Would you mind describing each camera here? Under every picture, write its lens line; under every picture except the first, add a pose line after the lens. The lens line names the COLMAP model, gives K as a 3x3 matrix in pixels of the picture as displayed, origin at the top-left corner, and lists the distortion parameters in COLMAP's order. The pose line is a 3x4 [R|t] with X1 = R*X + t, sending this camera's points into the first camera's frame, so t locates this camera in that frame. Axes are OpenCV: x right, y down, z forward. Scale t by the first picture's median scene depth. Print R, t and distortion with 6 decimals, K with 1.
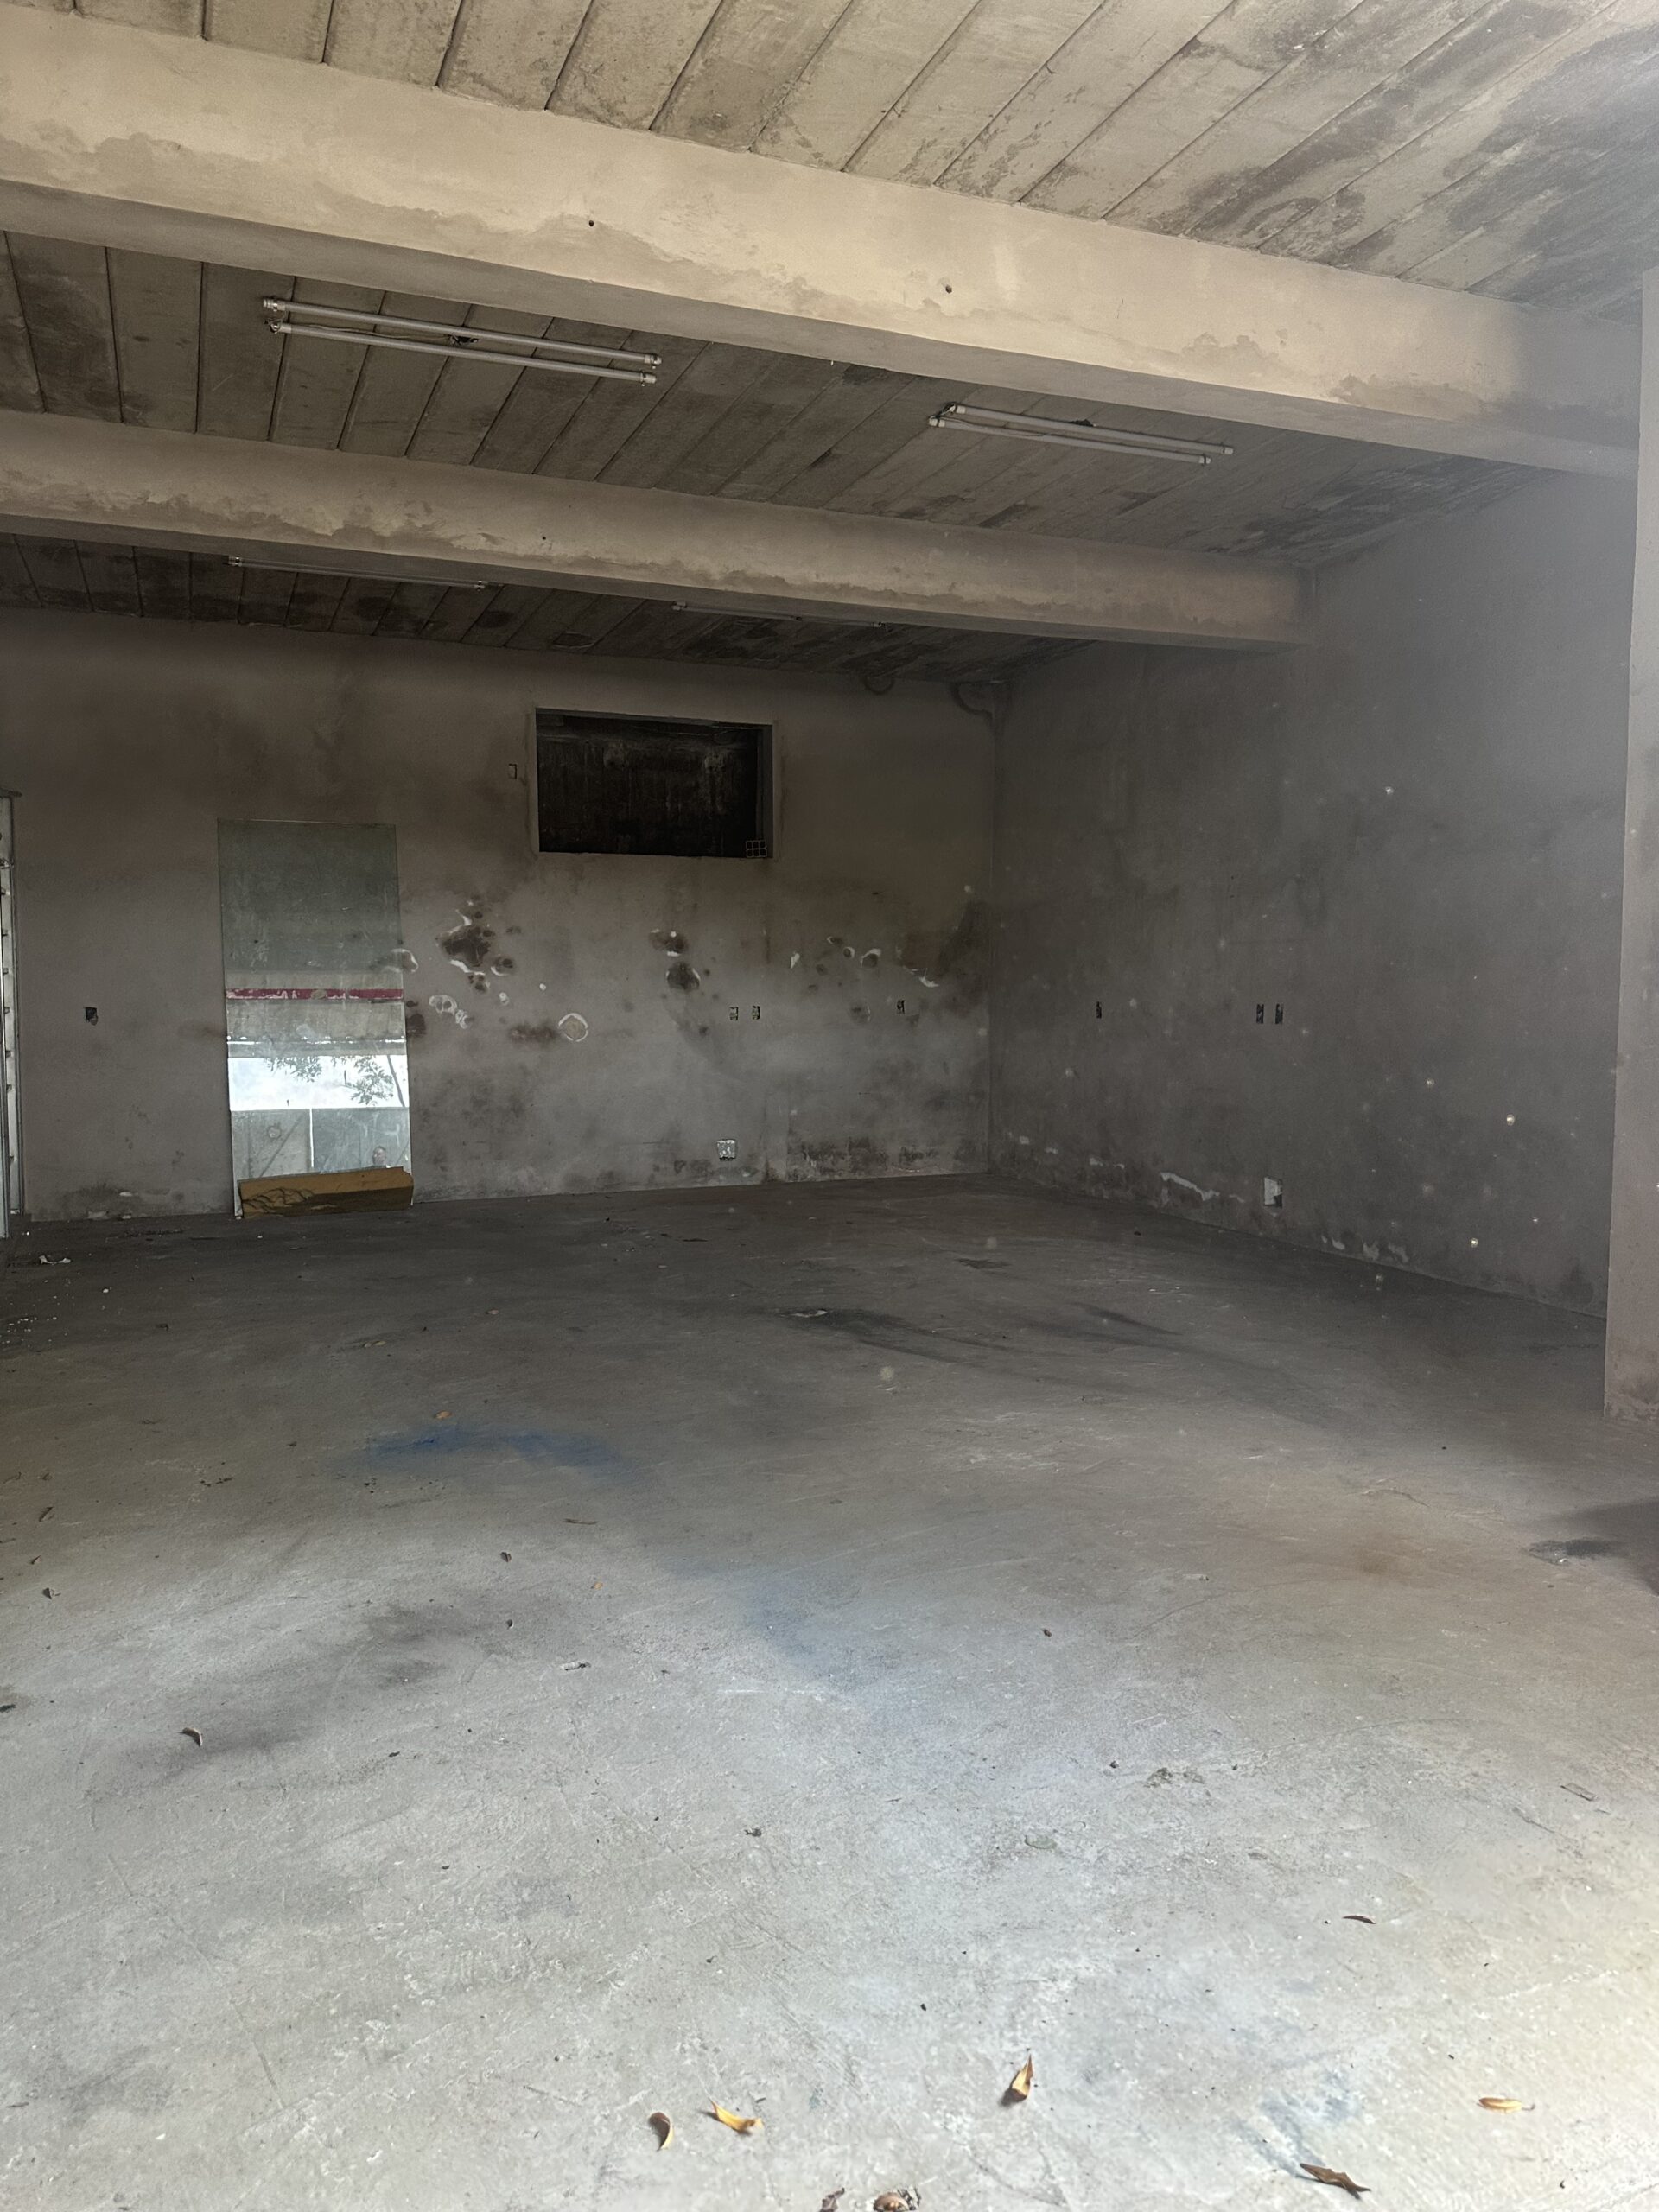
lens RADIAL K [[1566.9, 0, 833.8], [0, 1566.9, 1121.8], [0, 0, 1]] dist [0.047704, -0.051179]
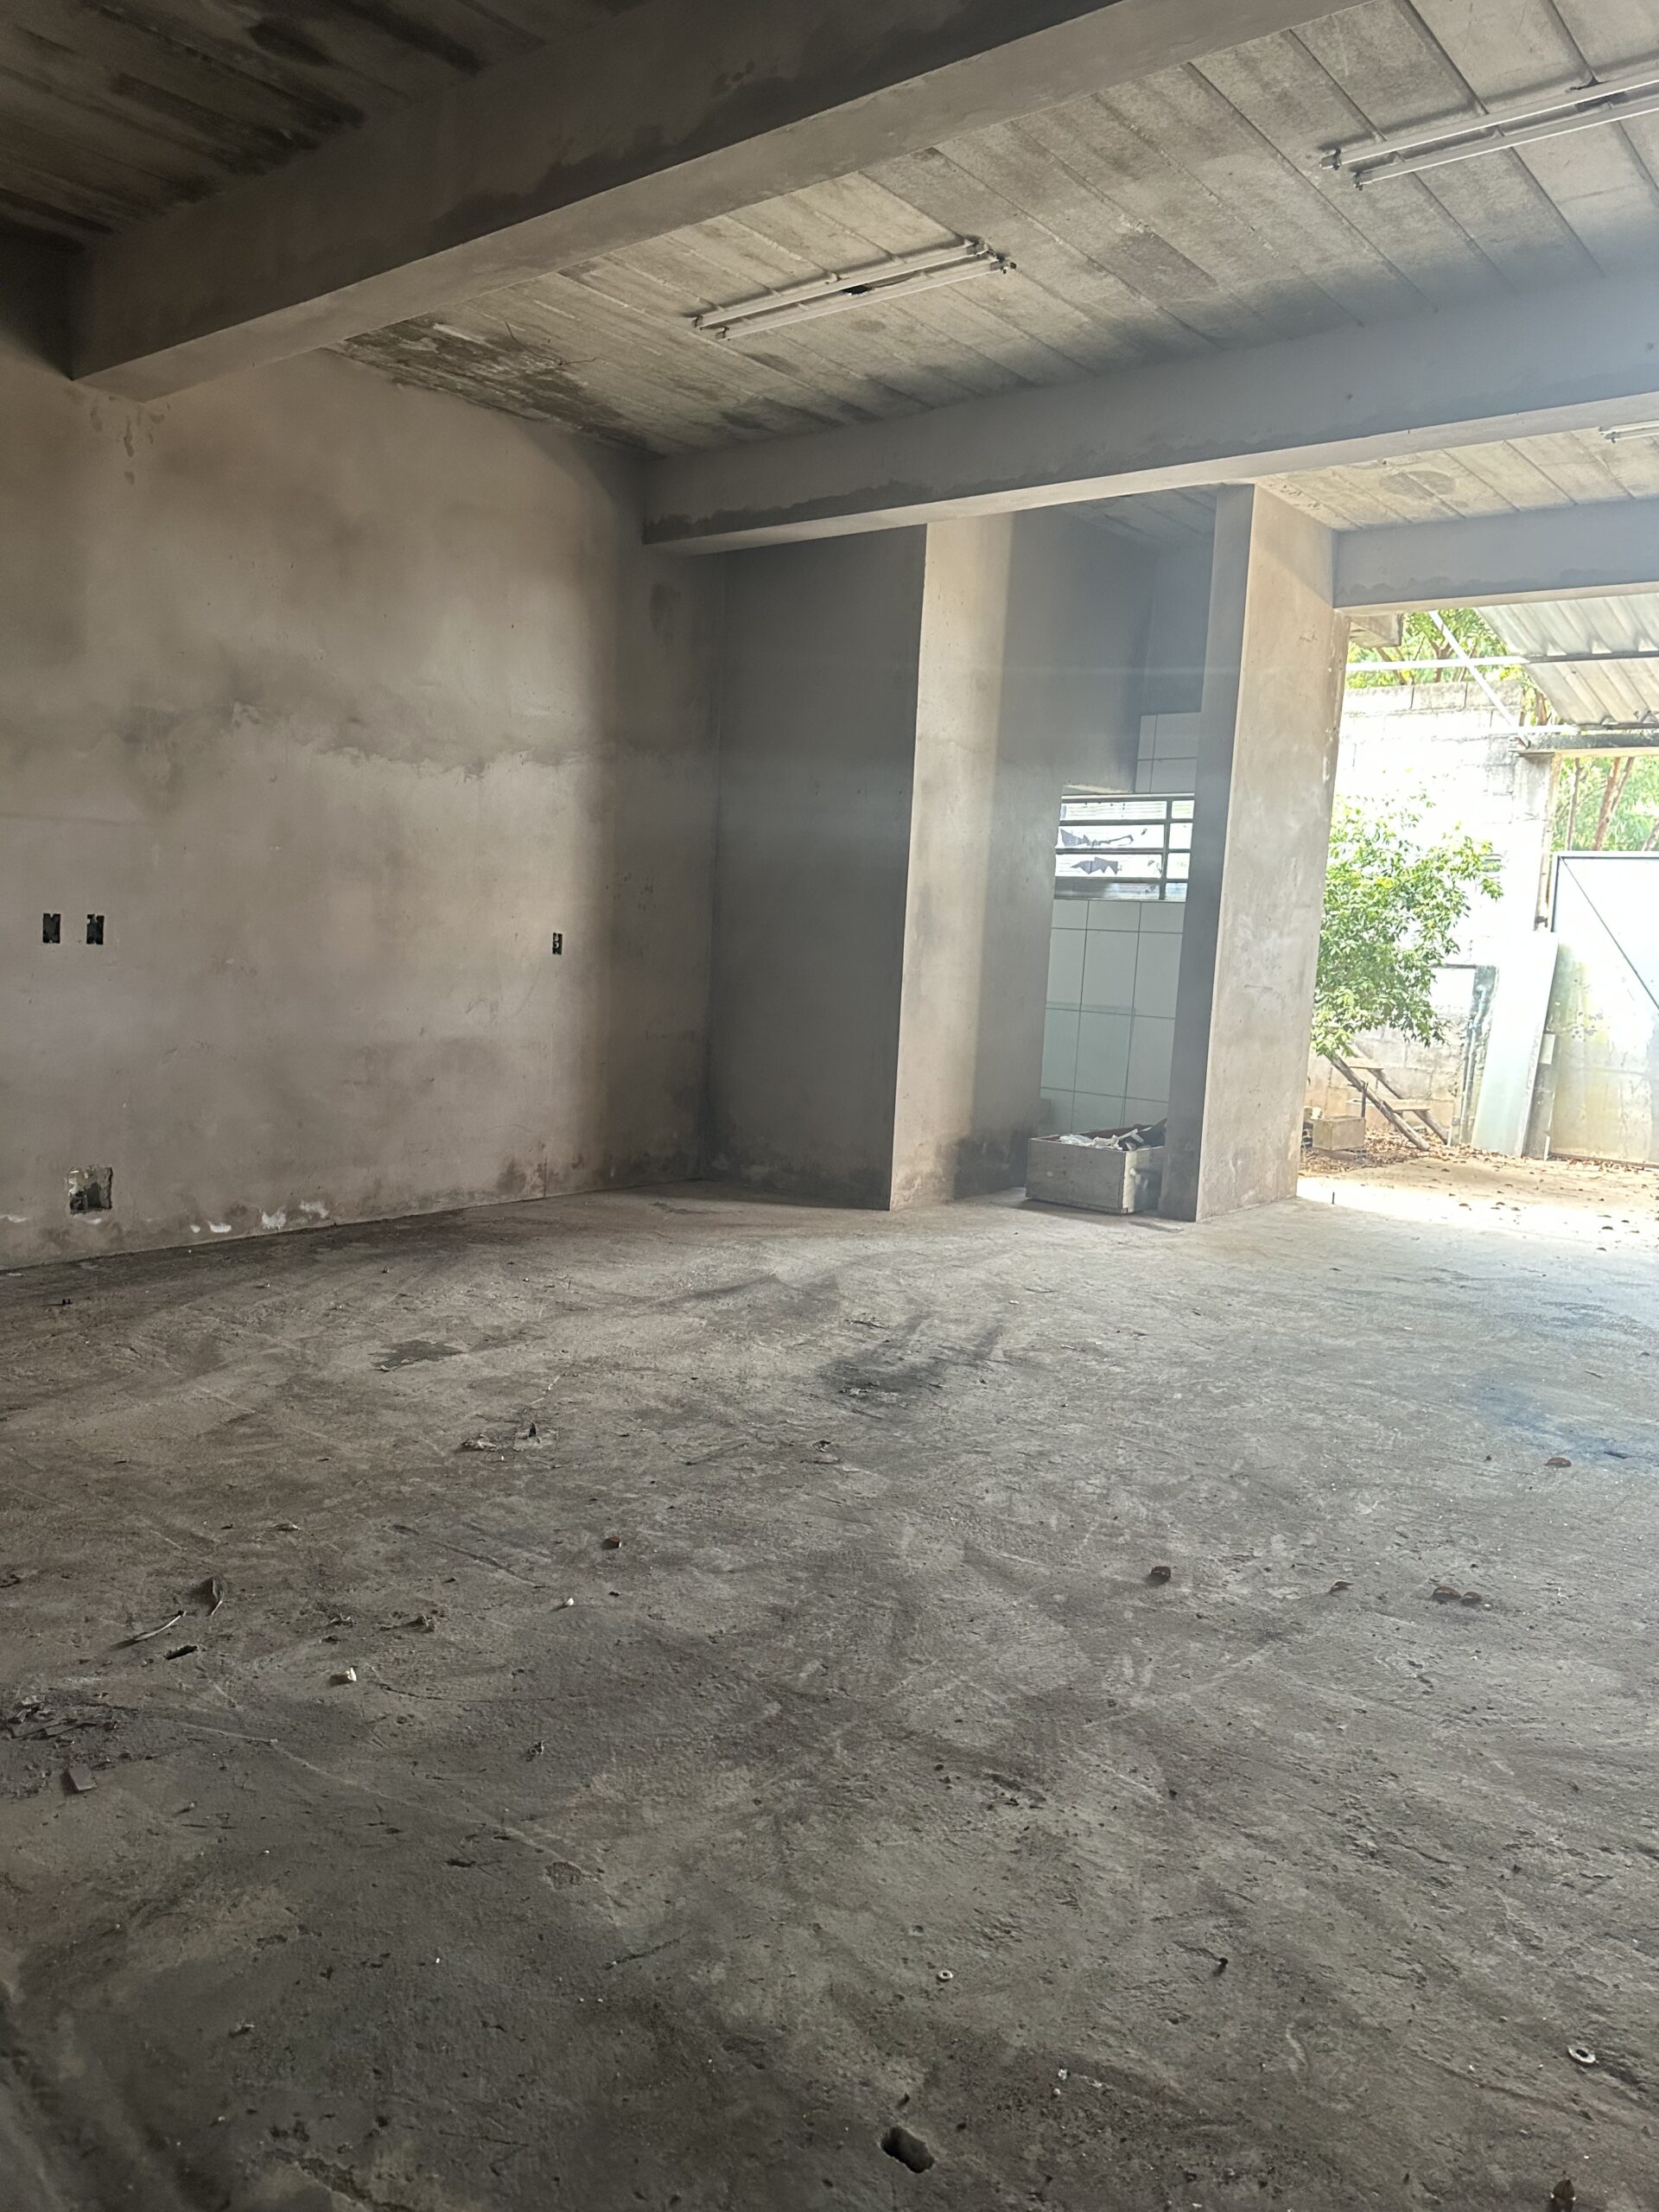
lens RADIAL K [[1566.9, 0, 841.5], [0, 1566.9, 1114.4], [0, 0, 1]] dist [0.047704, -0.051179]
pose [[-0.481732, -0.128877, 0.866790, -0.611211], [0.024102, 0.986804, 0.160116, -0.116660], [-0.875987, 0.098024, -0.472269, 1.348086]]
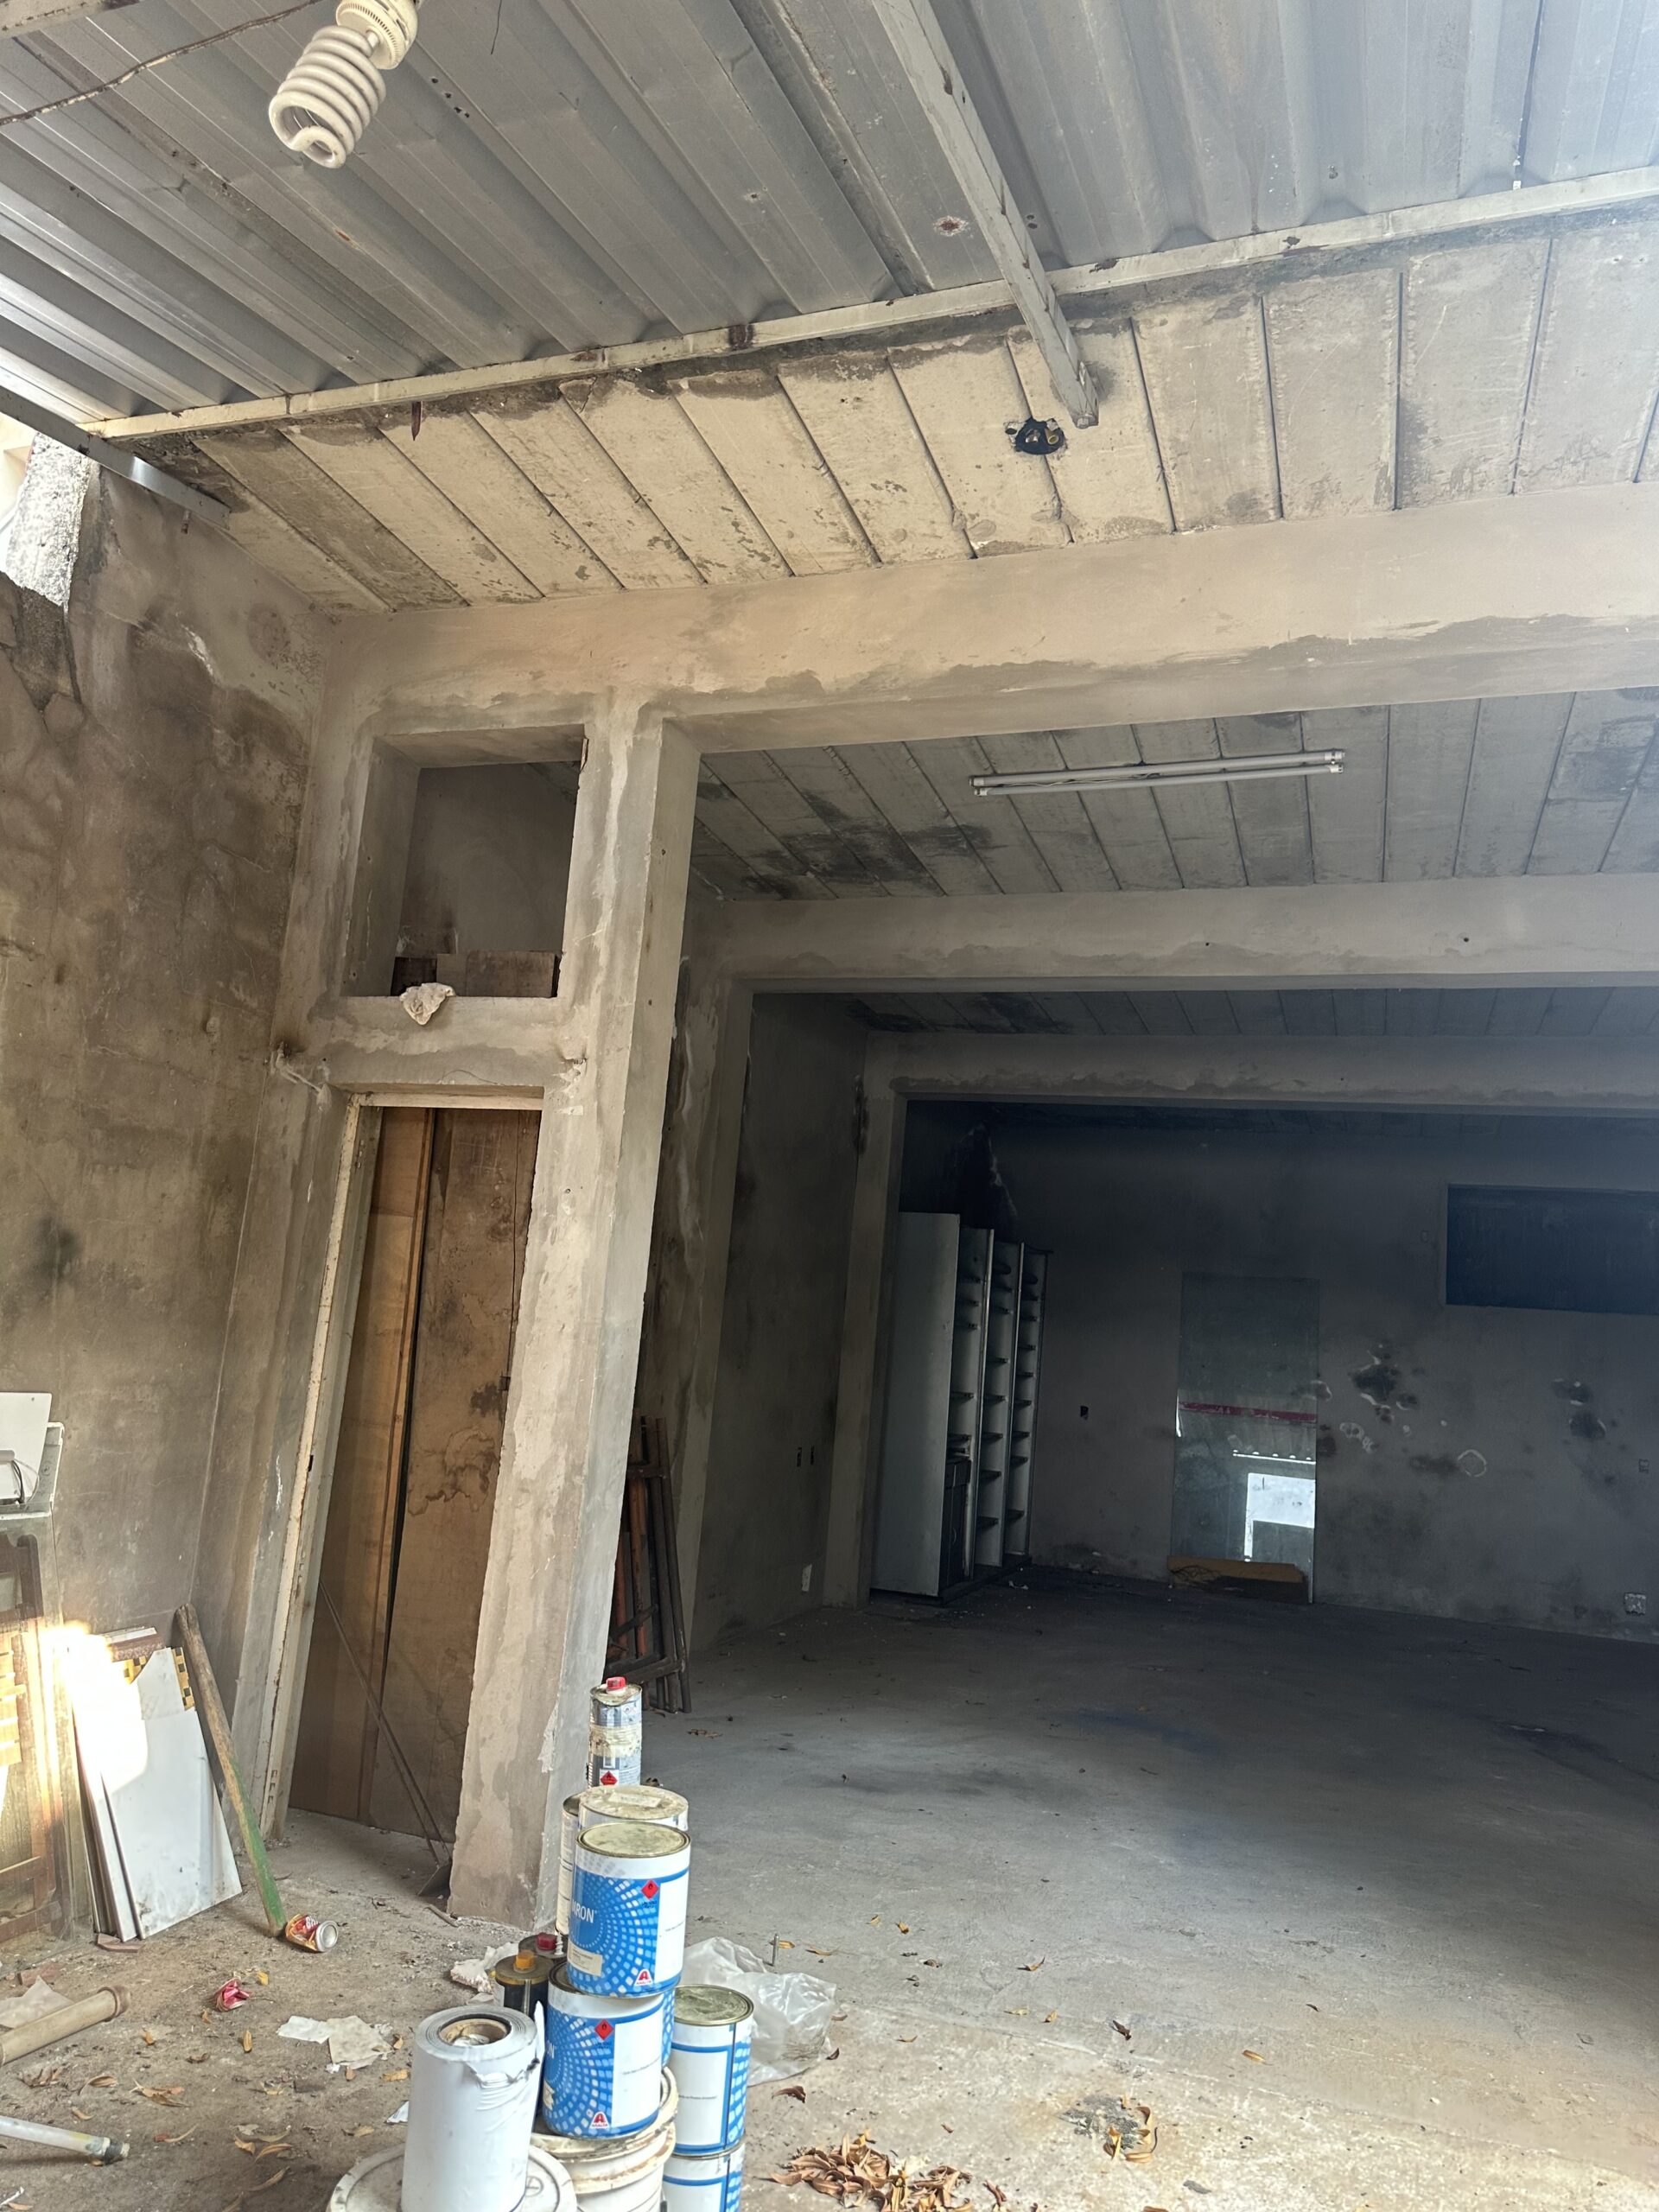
lens RADIAL K [[1566.9, 0, 827.2], [0, 1566.9, 1109.7], [0, 0, 1]] dist [0.047704, -0.051179]
pose [[0.747095, -0.045228, -0.663177, 0.388577], [-0.141485, 0.964000, -0.225133, 0.023388], [0.649486, 0.262026, 0.713800, -0.249868]]
